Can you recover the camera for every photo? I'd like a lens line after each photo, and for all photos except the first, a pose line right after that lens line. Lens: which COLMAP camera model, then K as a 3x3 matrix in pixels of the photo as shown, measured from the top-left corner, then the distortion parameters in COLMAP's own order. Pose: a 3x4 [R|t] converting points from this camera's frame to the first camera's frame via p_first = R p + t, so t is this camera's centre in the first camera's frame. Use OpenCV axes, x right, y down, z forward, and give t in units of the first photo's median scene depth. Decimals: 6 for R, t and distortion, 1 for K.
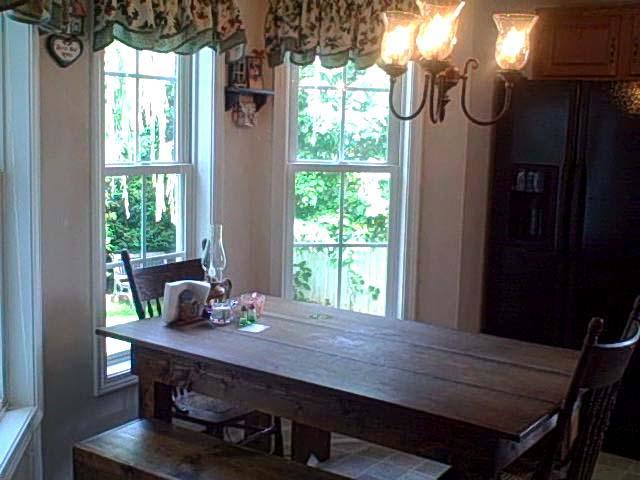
lens RADIAL K [[821.1, 0, 319.9], [0, 821.1, 230.2], [0, 0, 1]] dist [0.005755, 0.033977]
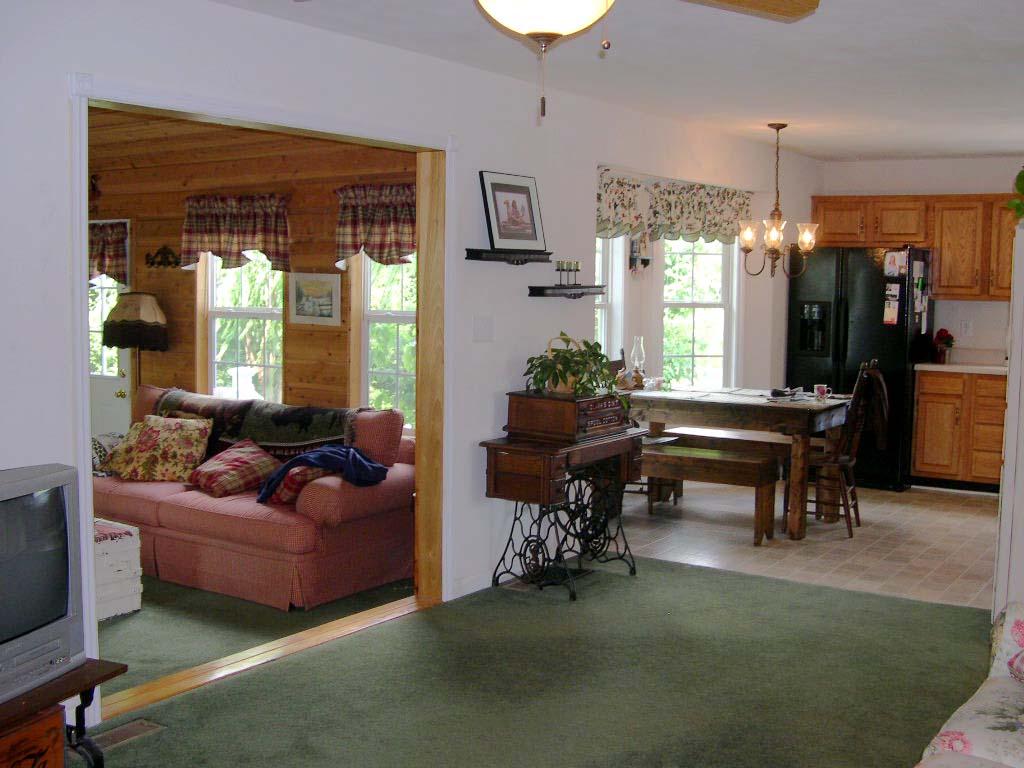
lens RADIAL K [[1166.2, 0, 515.5], [0, 1166.2, 384.7], [0, 0, 1]] dist [-0.206450, 0.239883]
pose [[0.999646, -0.021522, 0.015642, -0.368454], [0.022002, 0.999272, -0.031169, 0.143569], [-0.014960, 0.031502, 0.999392, -1.245565]]
